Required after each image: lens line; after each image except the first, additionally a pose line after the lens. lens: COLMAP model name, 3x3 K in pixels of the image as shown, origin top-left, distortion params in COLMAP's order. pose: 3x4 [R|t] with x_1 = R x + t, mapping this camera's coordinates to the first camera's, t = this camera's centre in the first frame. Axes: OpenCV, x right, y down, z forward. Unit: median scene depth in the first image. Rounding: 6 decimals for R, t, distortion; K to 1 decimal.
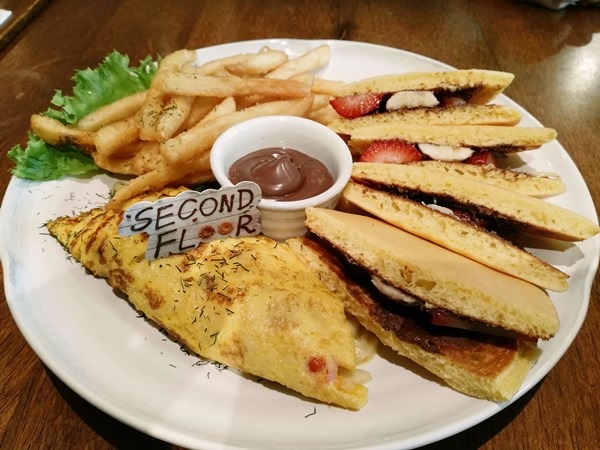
lens RADIAL K [[532.3, 0, 296.9], [0, 532.3, 221.3], [0, 0, 1]] dist [0.129737, -0.364448]
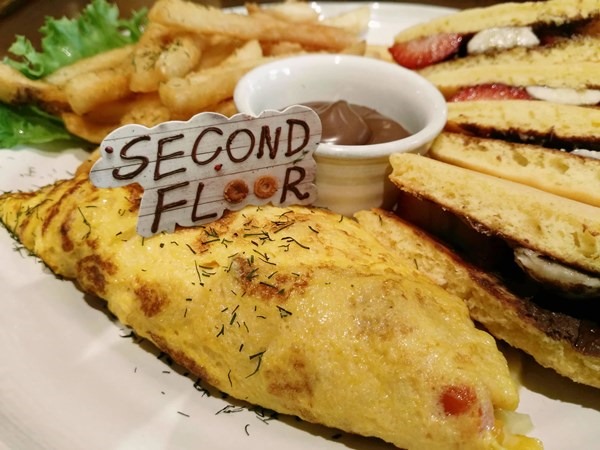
lens RADIAL K [[532.3, 0, 296.9], [0, 532.3, 221.3], [0, 0, 1]] dist [0.129737, -0.364448]
pose [[0.999627, -0.020245, 0.018305, -0.111708], [0.022223, 0.993088, -0.115253, 0.129104], [-0.015845, 0.115616, 0.993168, 0.392194]]
